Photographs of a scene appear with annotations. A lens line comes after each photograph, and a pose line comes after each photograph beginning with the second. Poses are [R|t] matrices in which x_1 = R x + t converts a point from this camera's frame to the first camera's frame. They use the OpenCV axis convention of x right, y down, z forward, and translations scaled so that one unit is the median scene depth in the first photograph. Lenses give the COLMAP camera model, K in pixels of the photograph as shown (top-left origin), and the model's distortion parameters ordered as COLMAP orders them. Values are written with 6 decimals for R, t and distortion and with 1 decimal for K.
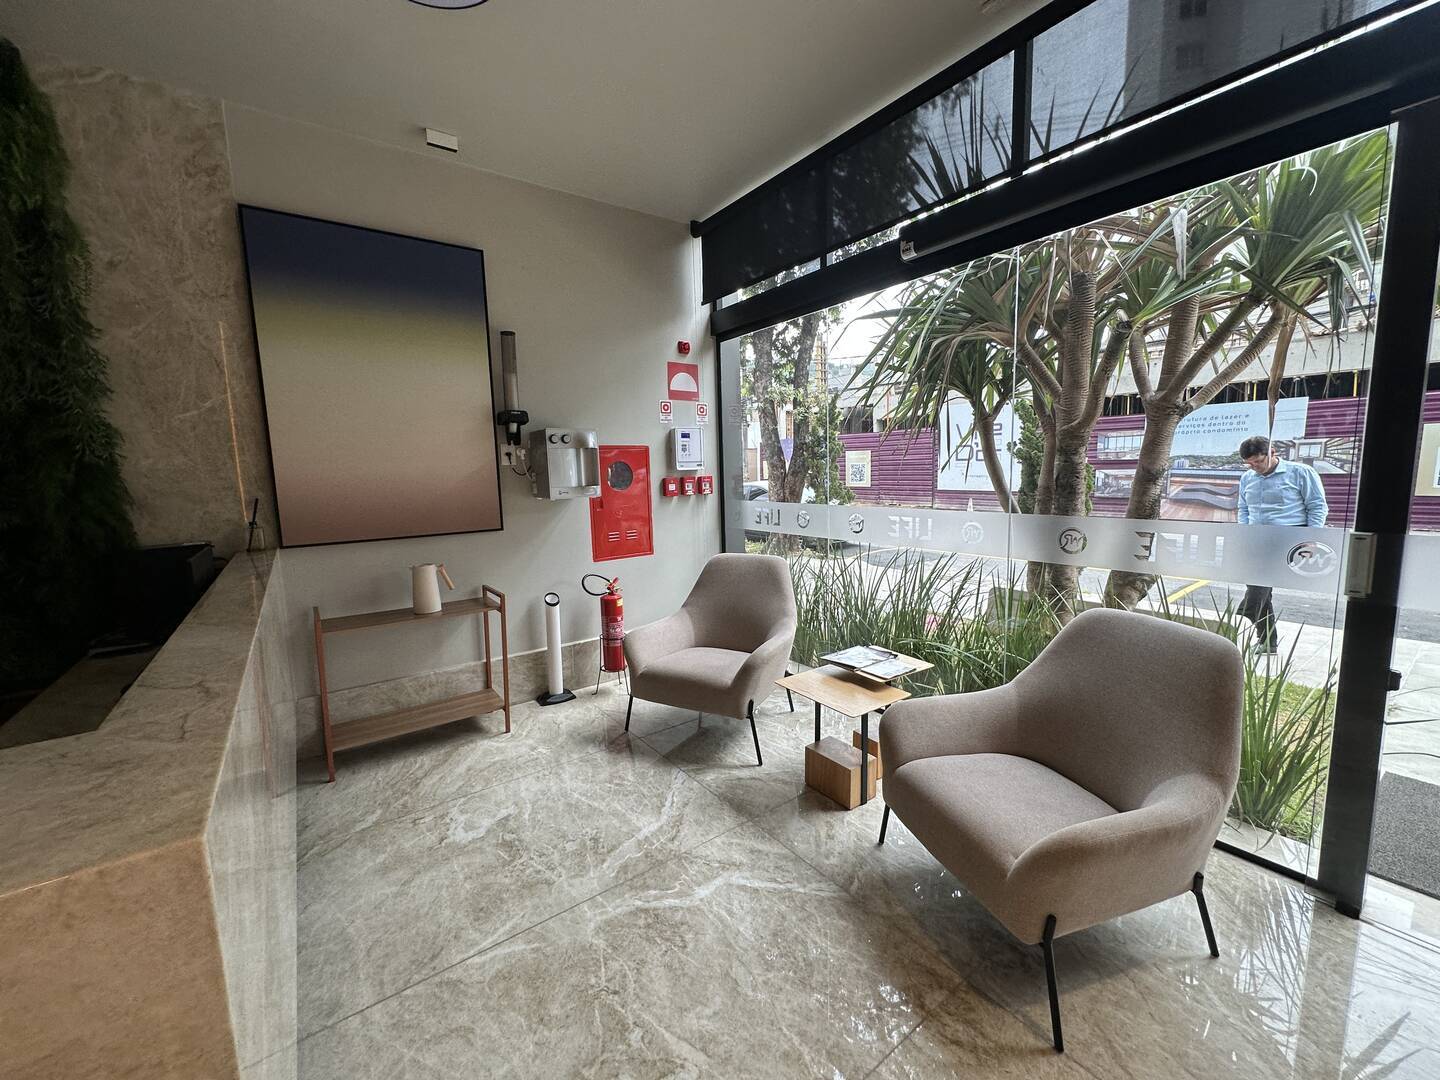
lens RADIAL K [[576.1, 0, 721.7], [0, 576.1, 534.0], [0, 0, 1]] dist [-0.002968, 0.000037]
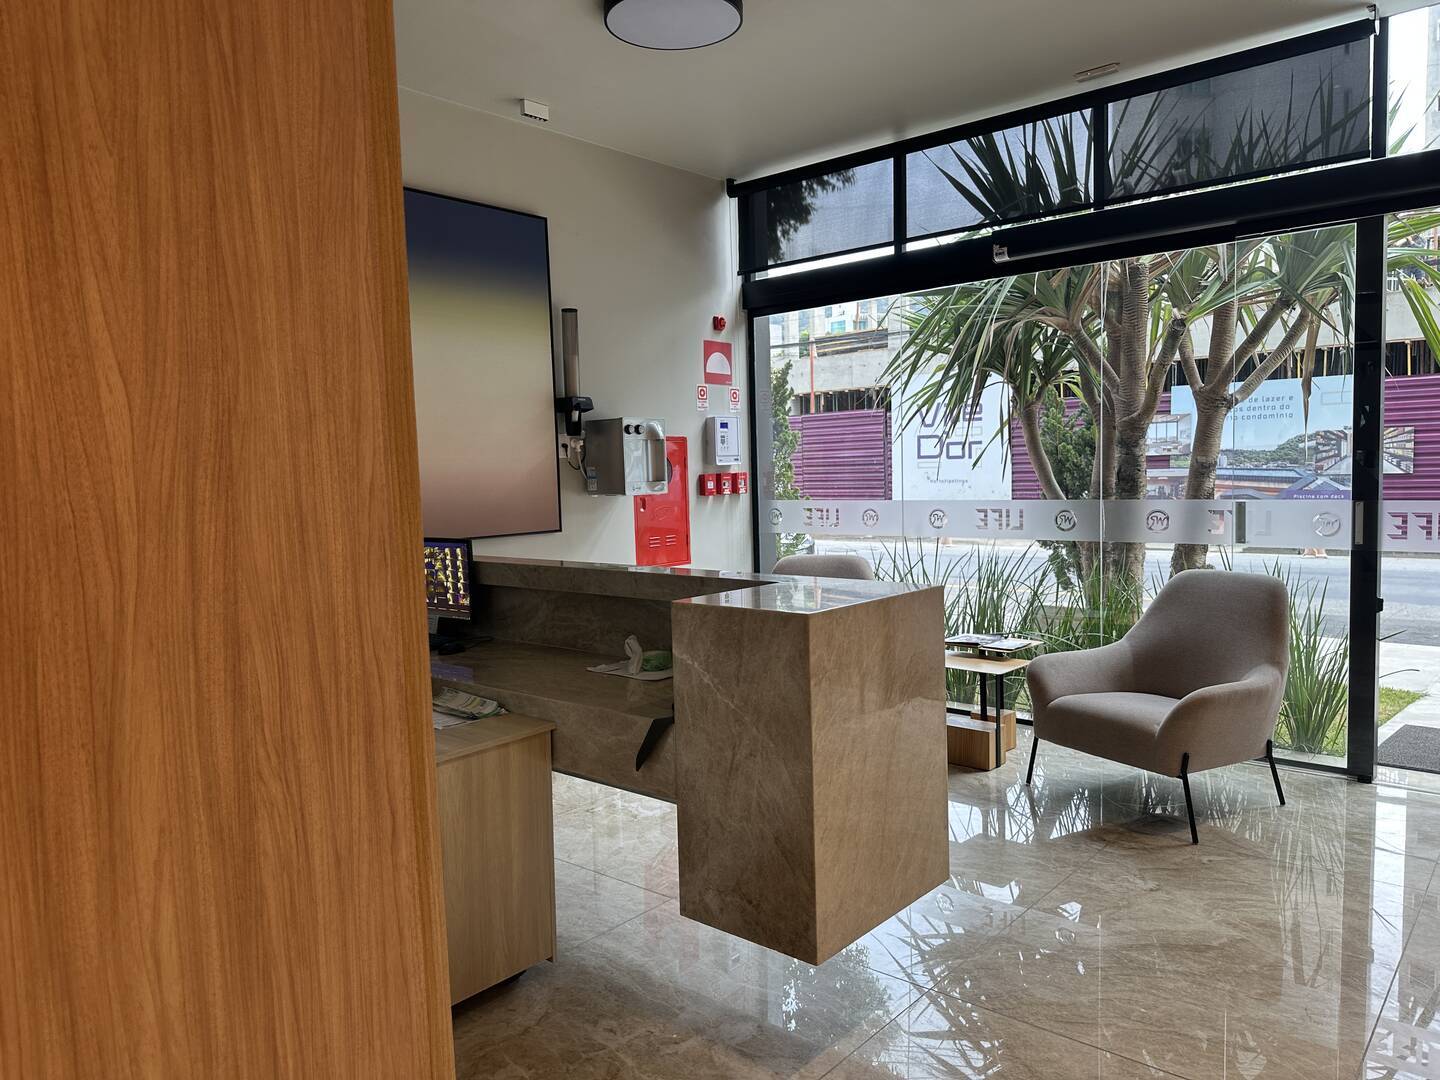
lens RADIAL K [[1020.1, 0, 717.5], [0, 1020.1, 541.7], [0, 0, 1]] dist [0.037547, -0.040990]
pose [[0.975034, -0.020442, 0.221113, -0.436289], [0.031418, 0.998436, -0.046235, 0.076748], [-0.219823, 0.052028, 0.974152, -0.497985]]
